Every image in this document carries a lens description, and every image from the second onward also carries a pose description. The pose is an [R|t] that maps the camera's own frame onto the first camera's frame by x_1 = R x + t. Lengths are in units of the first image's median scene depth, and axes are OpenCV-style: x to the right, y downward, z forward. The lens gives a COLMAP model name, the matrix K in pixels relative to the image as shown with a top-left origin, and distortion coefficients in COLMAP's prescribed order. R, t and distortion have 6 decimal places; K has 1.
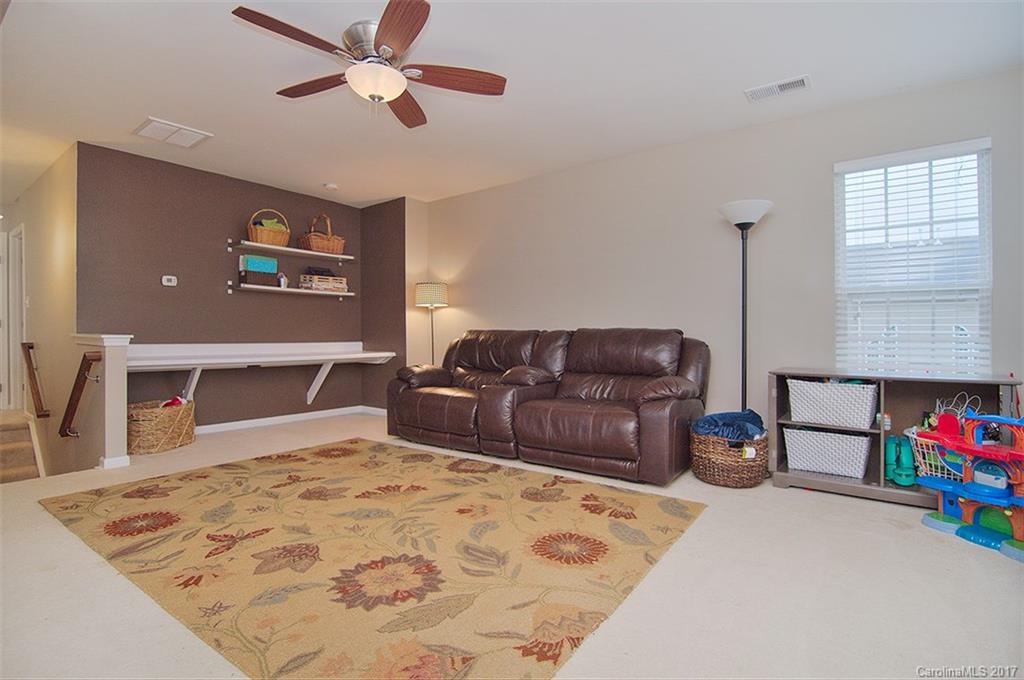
lens RADIAL K [[499.7, 0, 509.5], [0, 499.7, 327.0], [0, 0, 1]] dist [-0.018269, -0.000040]
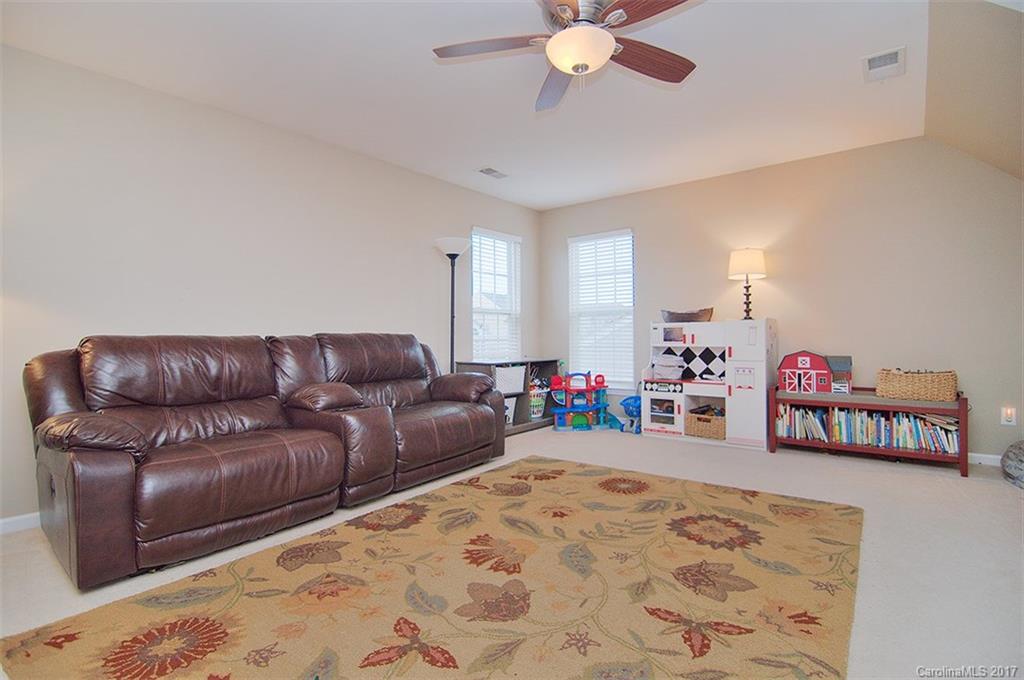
lens RADIAL K [[499.7, 0, 509.5], [0, 499.7, 327.0], [0, 0, 1]] dist [-0.018269, -0.000040]
pose [[0.021165, 0.013387, 0.999686, -1.148178], [-0.001130, 0.999910, -0.013366, 0.003309], [-0.999775, -0.000847, 0.021179, 1.120448]]
